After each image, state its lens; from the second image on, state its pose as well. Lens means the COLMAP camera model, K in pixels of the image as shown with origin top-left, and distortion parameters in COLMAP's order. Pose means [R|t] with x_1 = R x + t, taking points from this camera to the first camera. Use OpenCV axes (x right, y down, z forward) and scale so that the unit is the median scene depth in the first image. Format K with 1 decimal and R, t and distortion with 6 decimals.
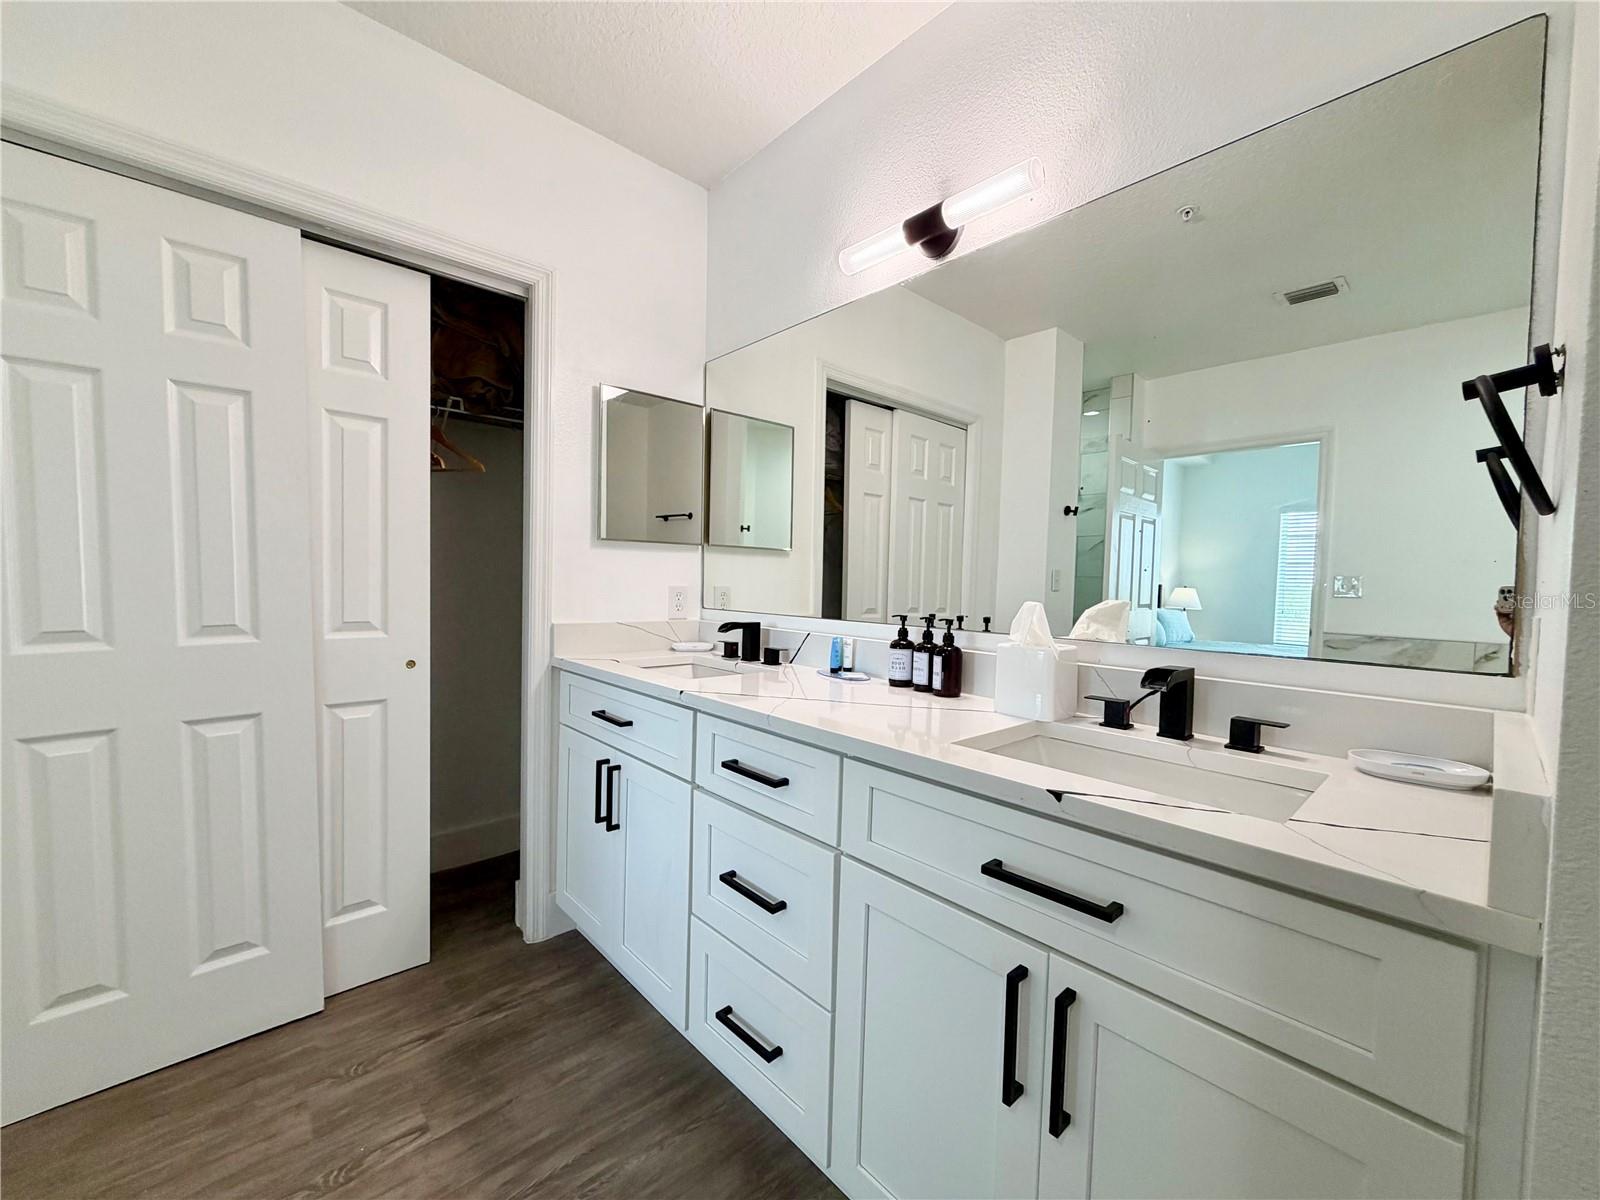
lens RADIAL K [[633.4, 0, 798.9], [0, 633.4, 611.0], [0, 0, 1]] dist [0.002391, 0.000028]
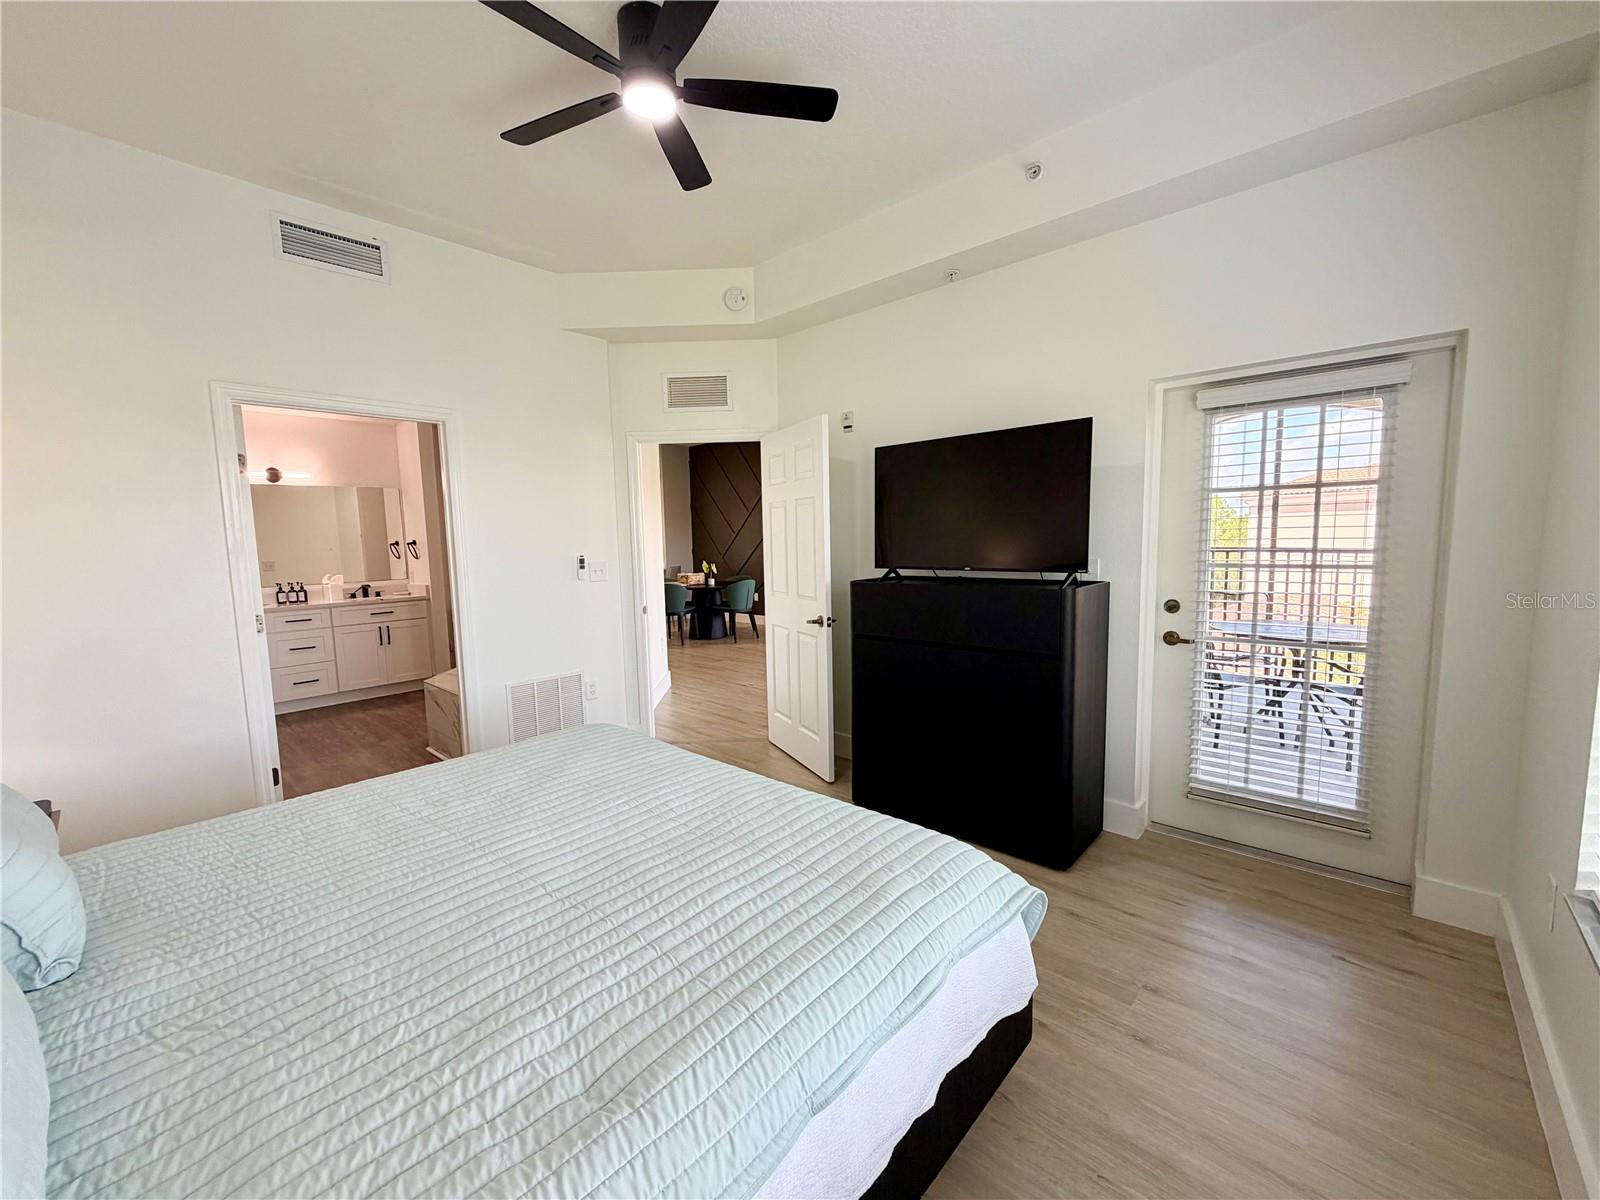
lens RADIAL K [[633.4, 0, 810.3], [0, 633.4, 595.4], [0, 0, 1]] dist [0.002391, 0.000028]
pose [[-0.117537, -0.119702, 0.985828, -5.274910], [0.069253, 0.989304, 0.128381, -0.255010], [-0.990651, 0.083362, -0.107990, -2.218388]]
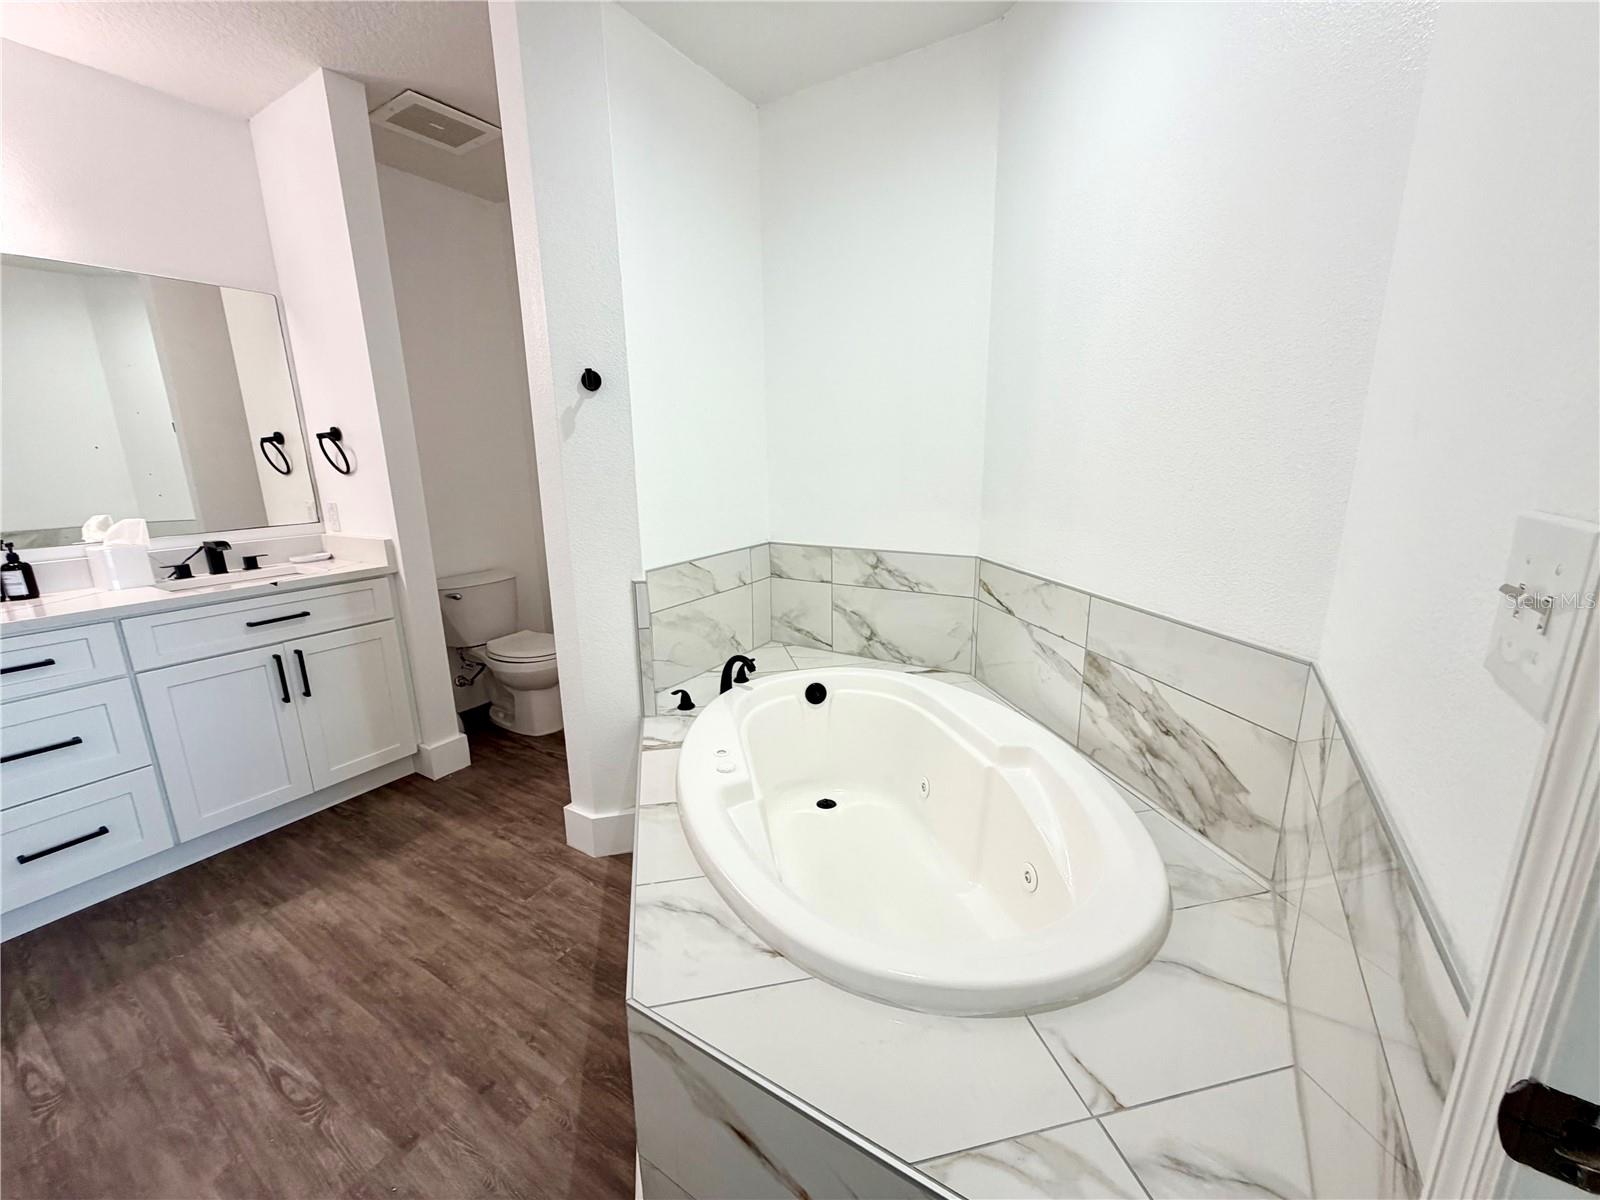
lens RADIAL K [[633.4, 0, 800.5], [0, 633.4, 604.5], [0, 0, 1]] dist [0.002391, 0.000028]
pose [[-0.277192, -0.247732, 0.928328, -2.005914], [0.058184, 0.960088, 0.273580, -0.177454], [-0.959051, 0.129848, -0.251715, -0.345202]]
